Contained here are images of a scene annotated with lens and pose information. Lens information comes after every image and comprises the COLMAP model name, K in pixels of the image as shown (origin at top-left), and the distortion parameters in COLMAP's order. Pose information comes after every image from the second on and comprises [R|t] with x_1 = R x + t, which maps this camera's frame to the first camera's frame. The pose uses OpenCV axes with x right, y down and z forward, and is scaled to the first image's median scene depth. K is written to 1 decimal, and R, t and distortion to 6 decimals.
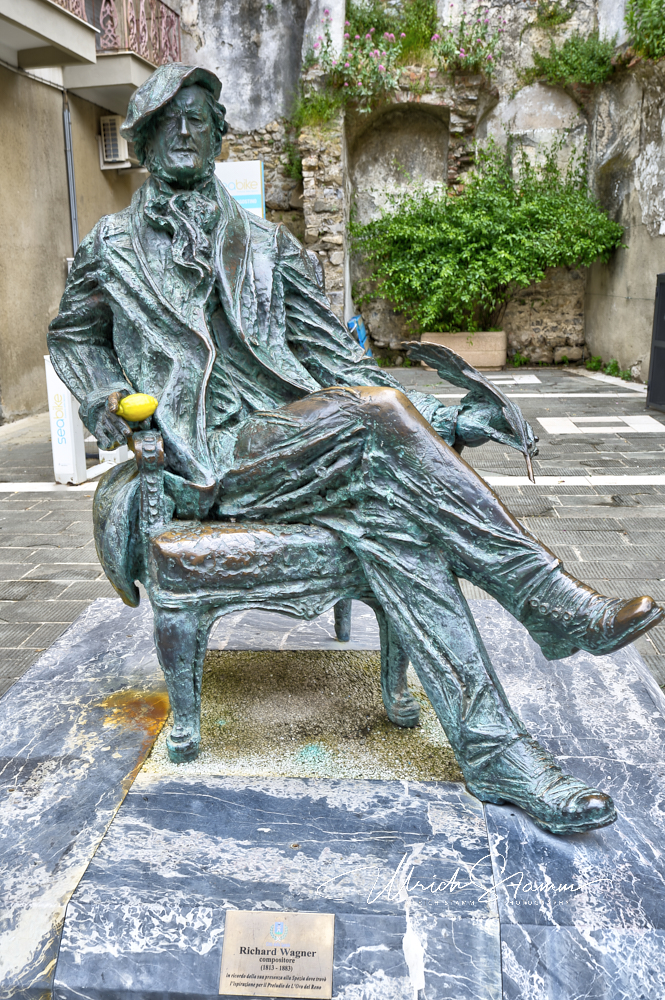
lens RADIAL K [[976.8, 0, 330.9], [0, 976.8, 498.7], [0, 0, 1]] dist [0.006035, 0.000000]
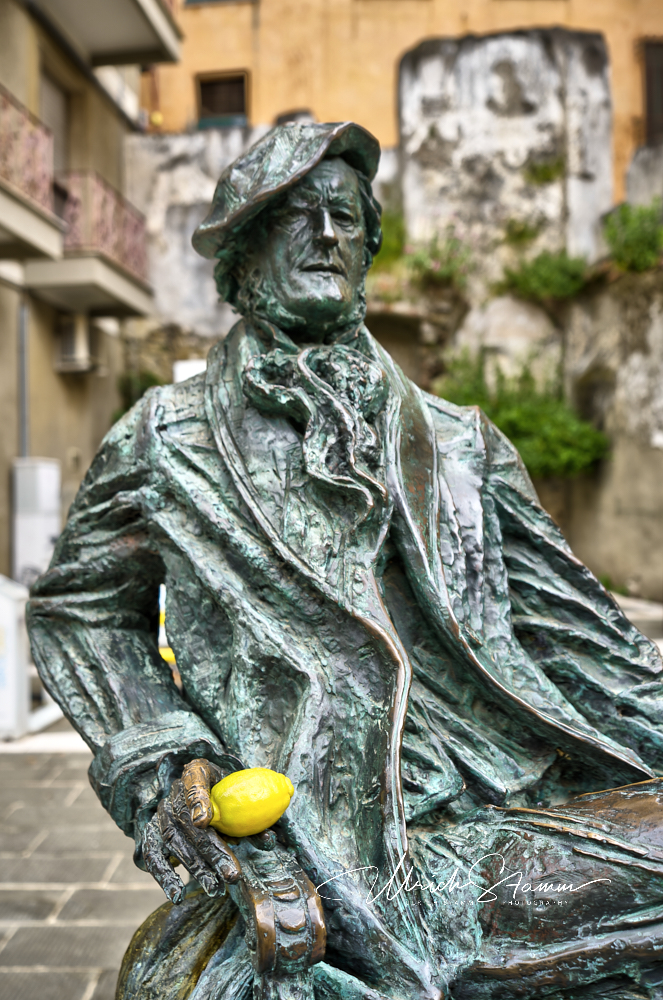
lens RADIAL K [[976.8, 0, 332.7], [0, 976.8, 498.8], [0, 0, 1]] dist [0.006035, 0.000000]
pose [[0.997677, 0.010418, 0.067327, -0.174325], [0.003597, 0.978807, -0.204755, -0.123696], [-0.068033, 0.204521, 0.976495, 0.497123]]
